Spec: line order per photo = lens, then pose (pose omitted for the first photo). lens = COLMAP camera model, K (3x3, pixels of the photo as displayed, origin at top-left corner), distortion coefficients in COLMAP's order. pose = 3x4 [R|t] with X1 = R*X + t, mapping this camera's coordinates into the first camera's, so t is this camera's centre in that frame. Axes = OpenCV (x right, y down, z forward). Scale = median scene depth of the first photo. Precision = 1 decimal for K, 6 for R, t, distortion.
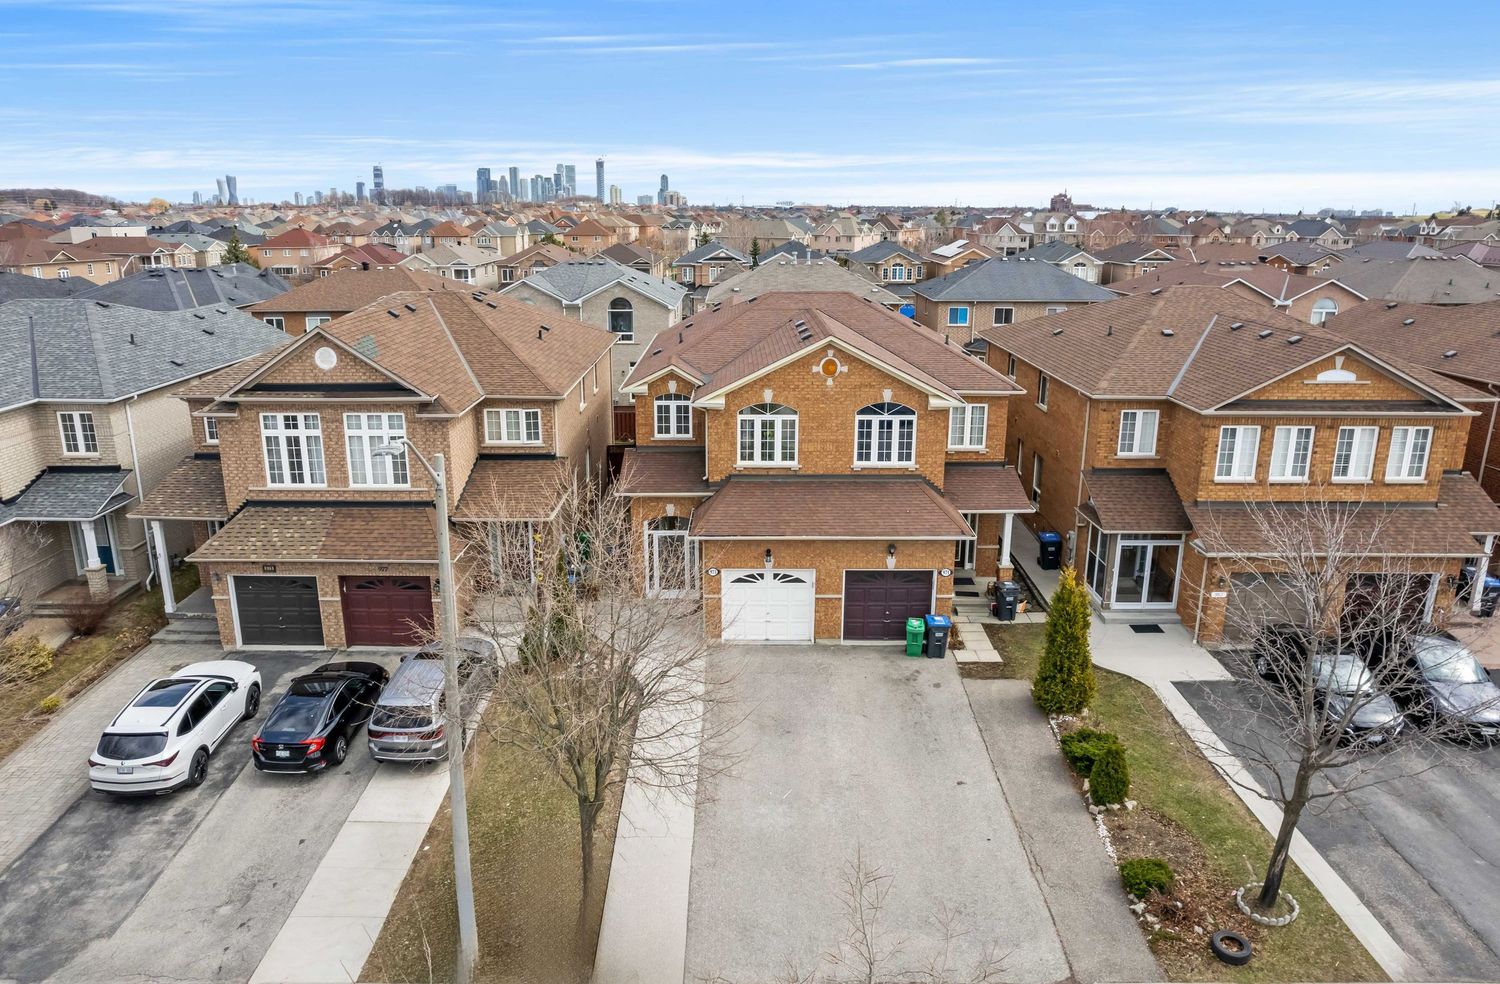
lens RADIAL K [[1105.7, 0, 746.2], [0, 1105.7, 490.5], [0, 0, 1]] dist [-0.068446, 0.056083]
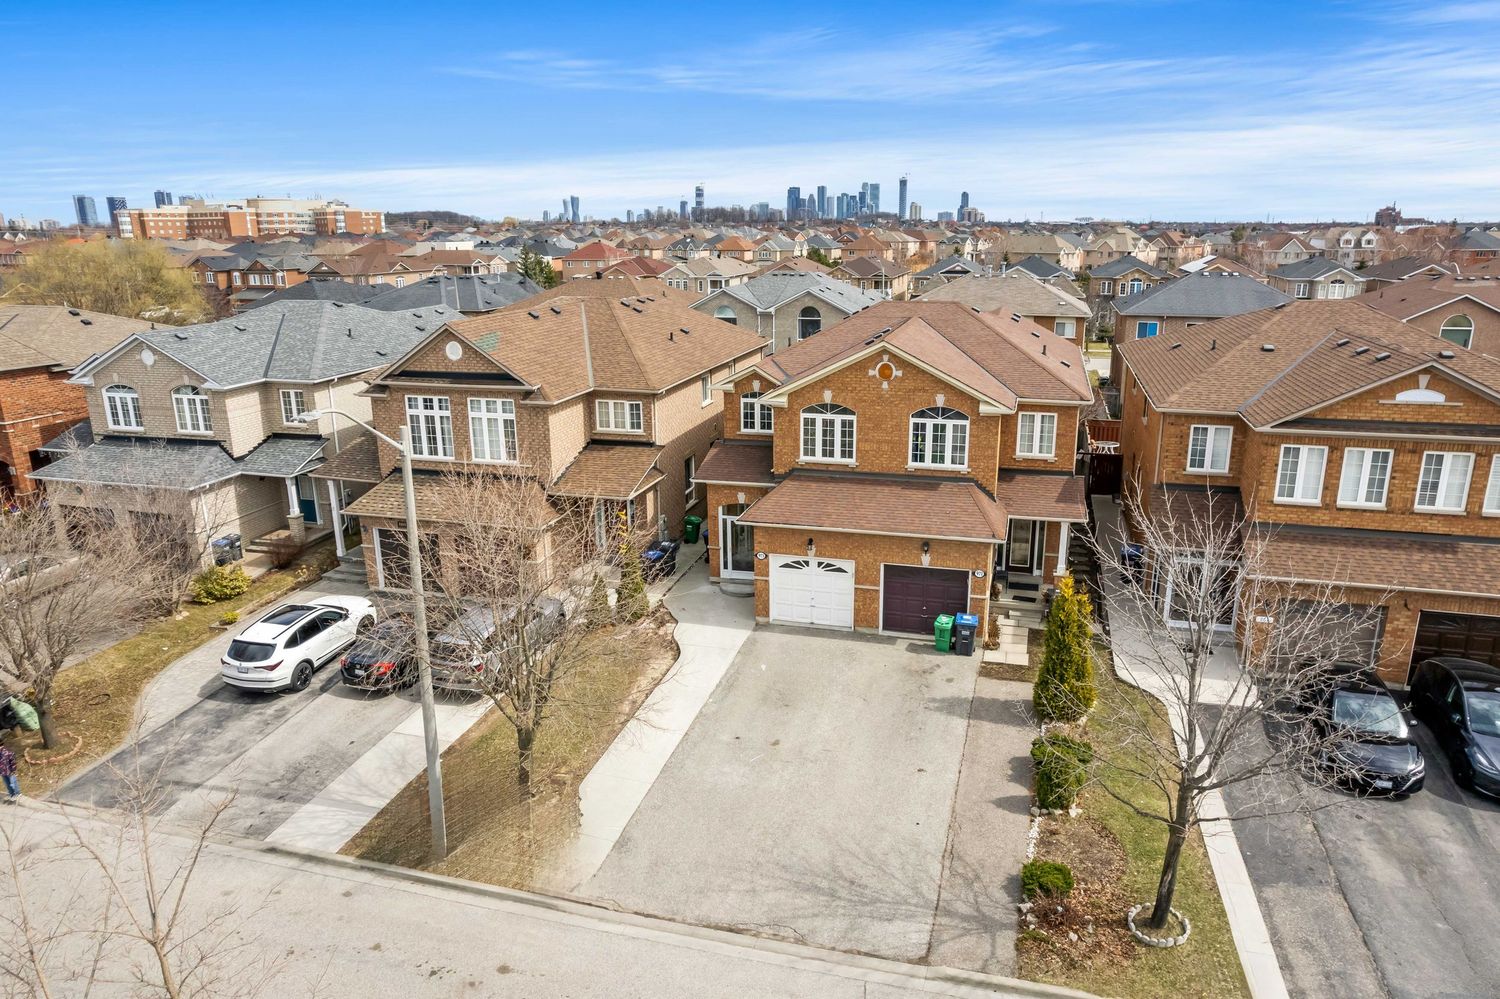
lens RADIAL K [[1056.8, 0, 742.4], [0, 1056.8, 495.4], [0, 0, 1]] dist [-0.074811, 0.063426]
pose [[0.958933, 0.061345, -0.276918, 0.229754], [-0.061093, 0.998086, 0.009546, 0.005413], [0.276973, 0.007764, 0.960846, -0.004448]]
